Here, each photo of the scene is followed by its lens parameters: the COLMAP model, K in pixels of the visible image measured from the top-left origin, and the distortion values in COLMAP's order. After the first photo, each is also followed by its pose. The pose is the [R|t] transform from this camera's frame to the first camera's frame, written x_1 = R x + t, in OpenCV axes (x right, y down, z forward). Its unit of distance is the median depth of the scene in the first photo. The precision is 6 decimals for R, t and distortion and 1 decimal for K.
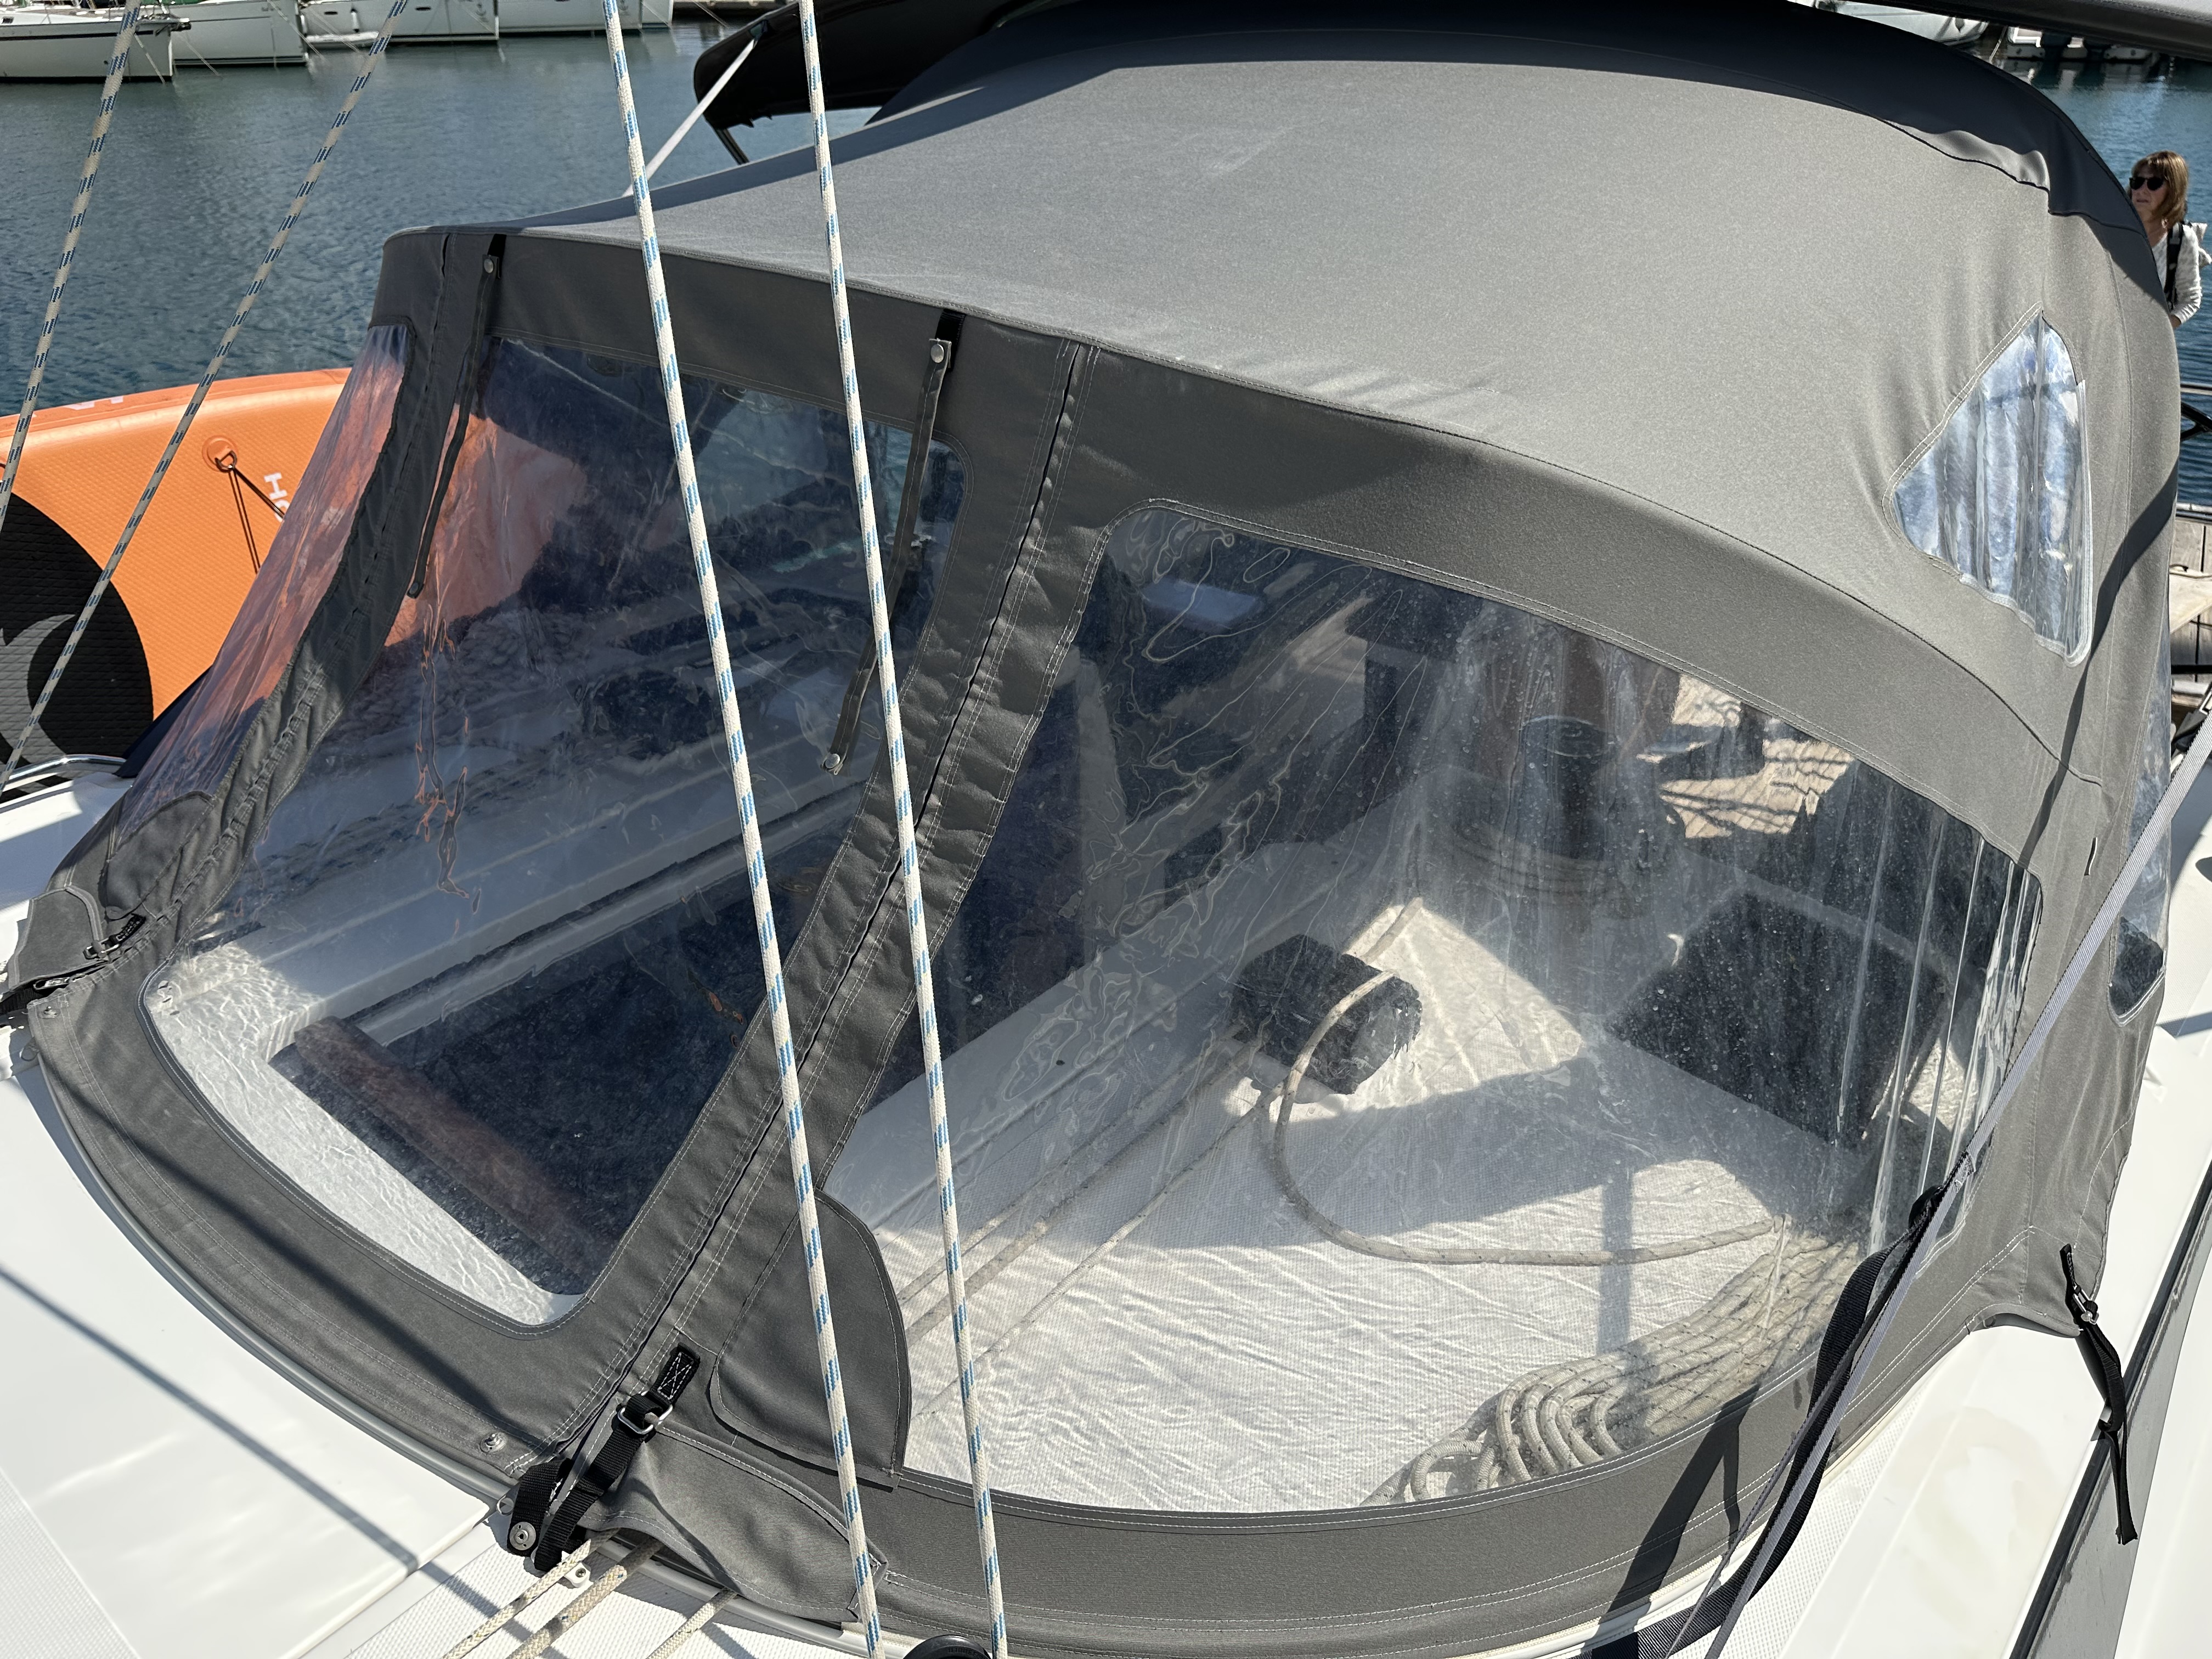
lens RADIAL K [[1572.3, 0, 1106.0], [0, 1572.3, 829.5], [0, 0, 1]] dist [0.003034, 0.000997]
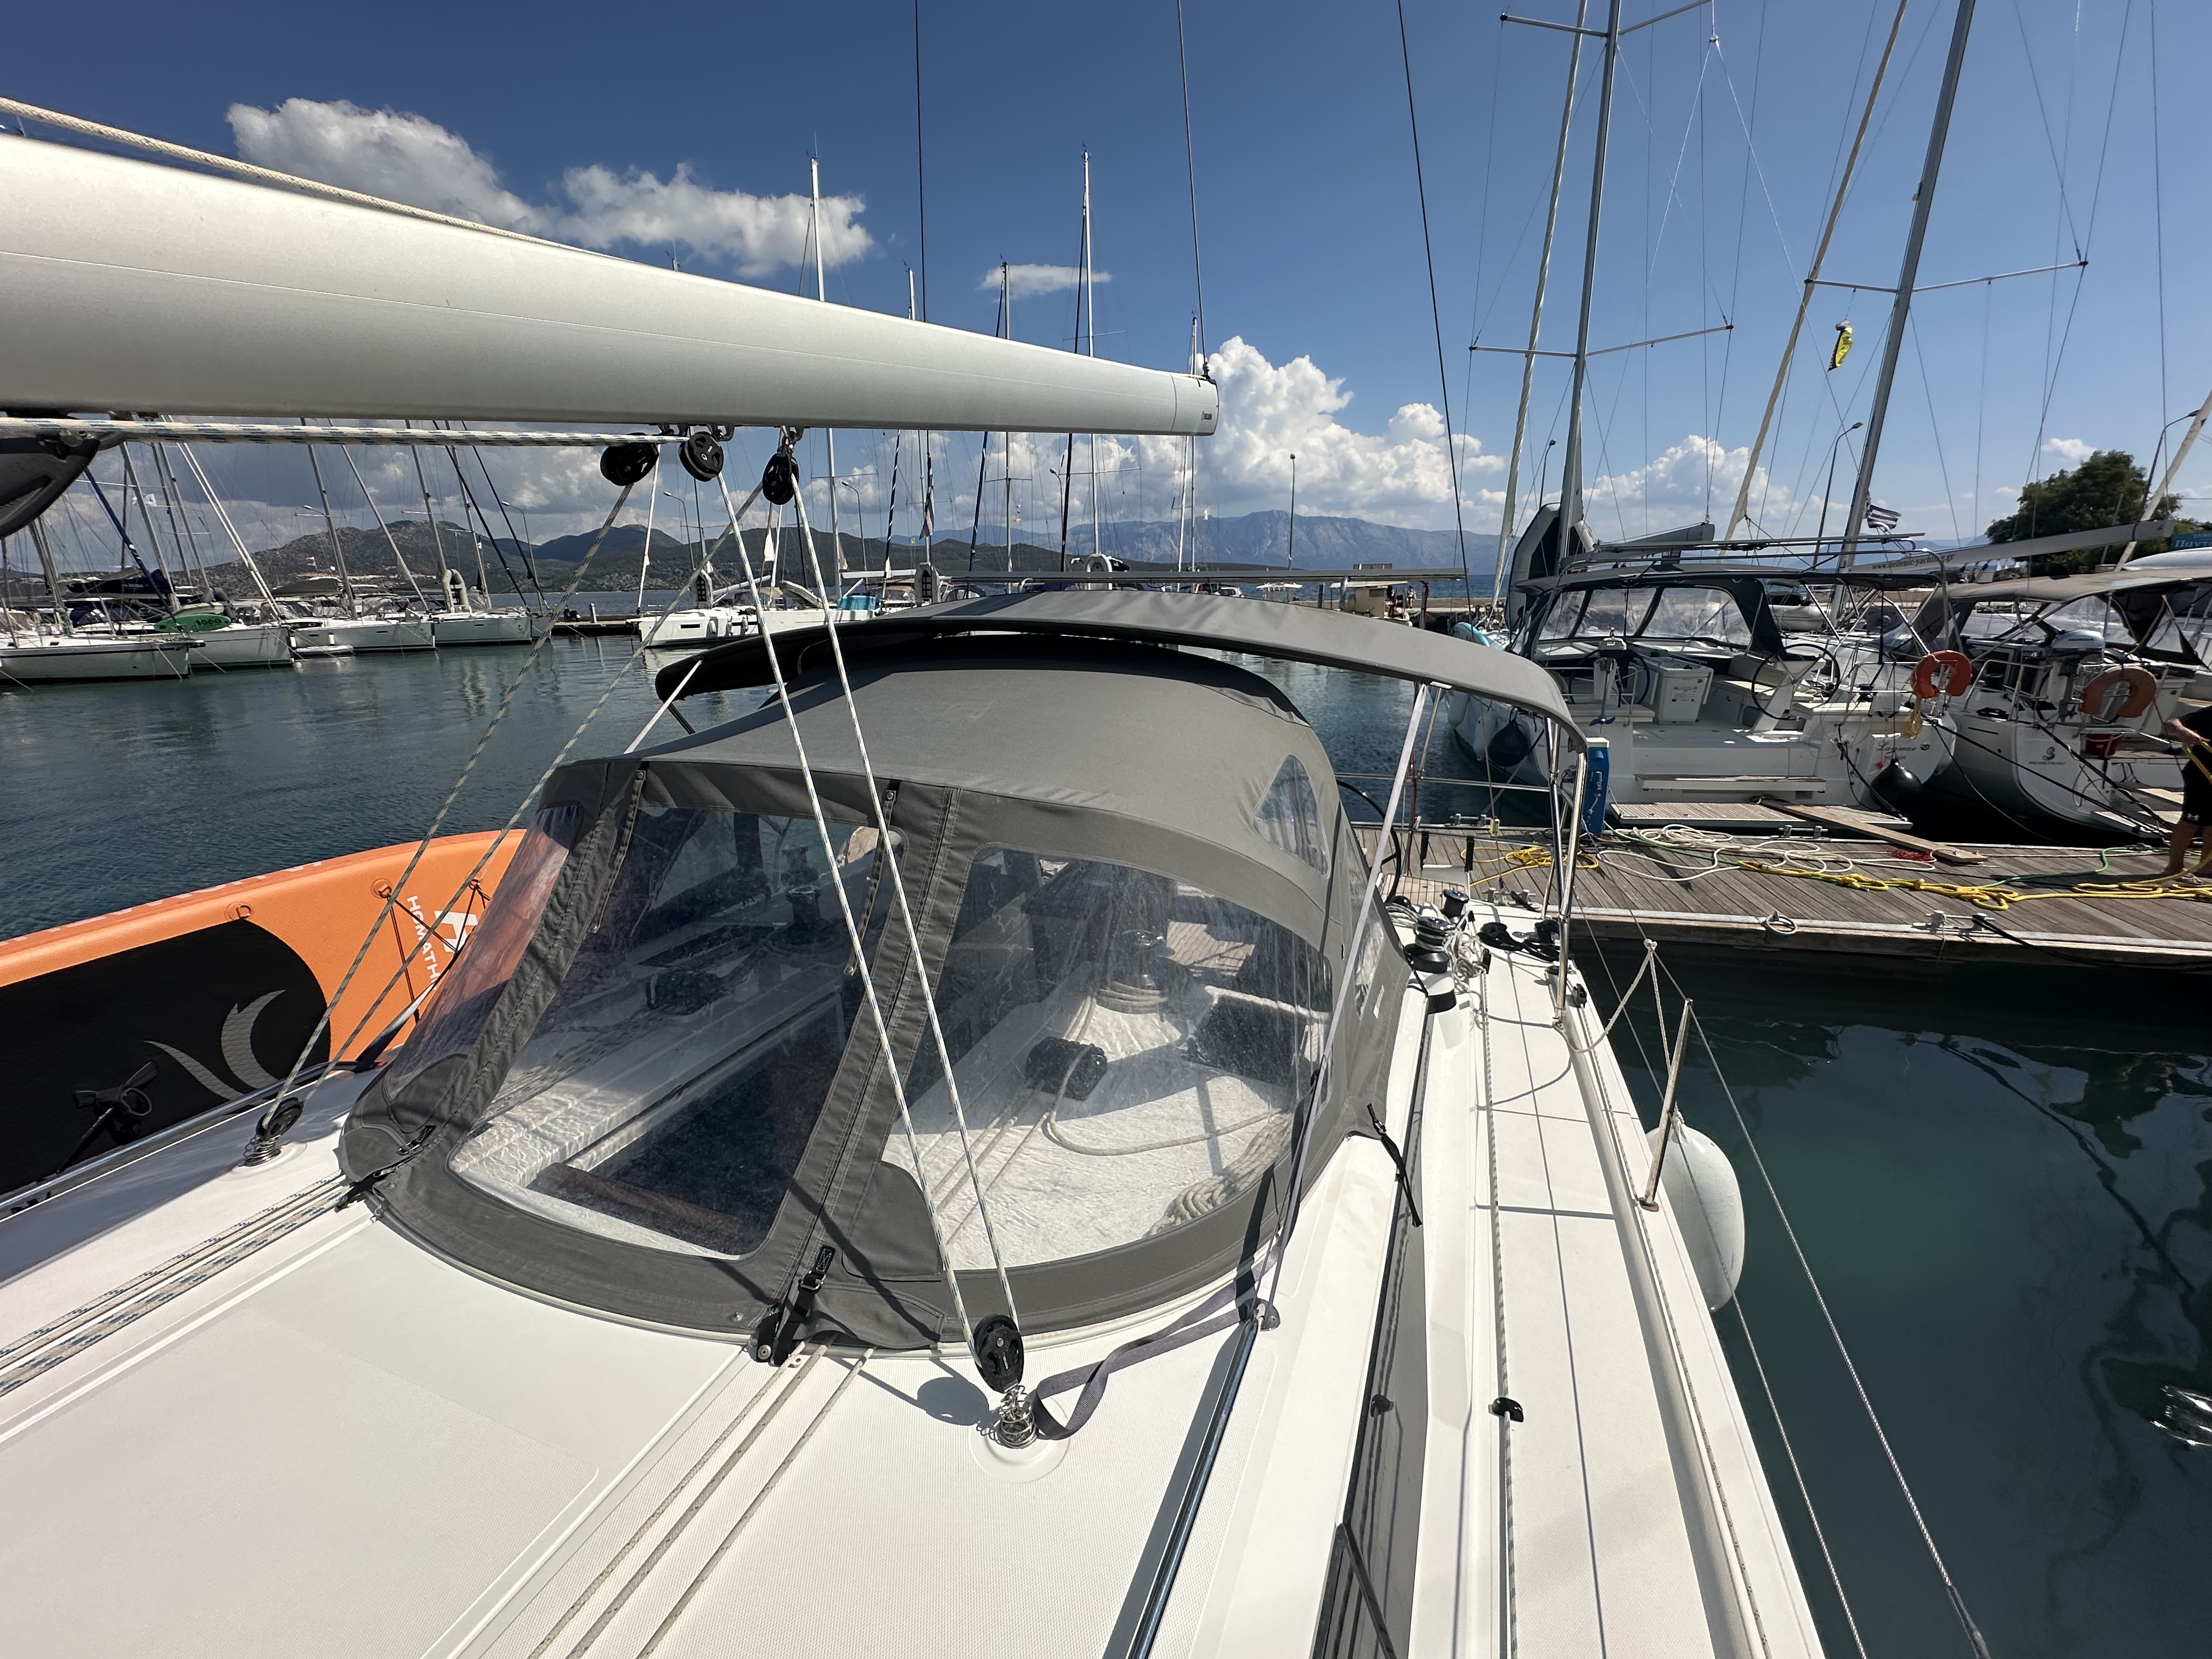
lens RADIAL K [[892.3, 0, 1106.0], [0, 892.3, 829.5], [0, 0, 1]] dist [-0.011180, 0.006712]
pose [[0.945169, -0.086160, 0.315011, -0.202128], [0.160738, 0.962380, -0.219060, 0.091654], [-0.284286, 0.257683, 0.923461, -0.312536]]
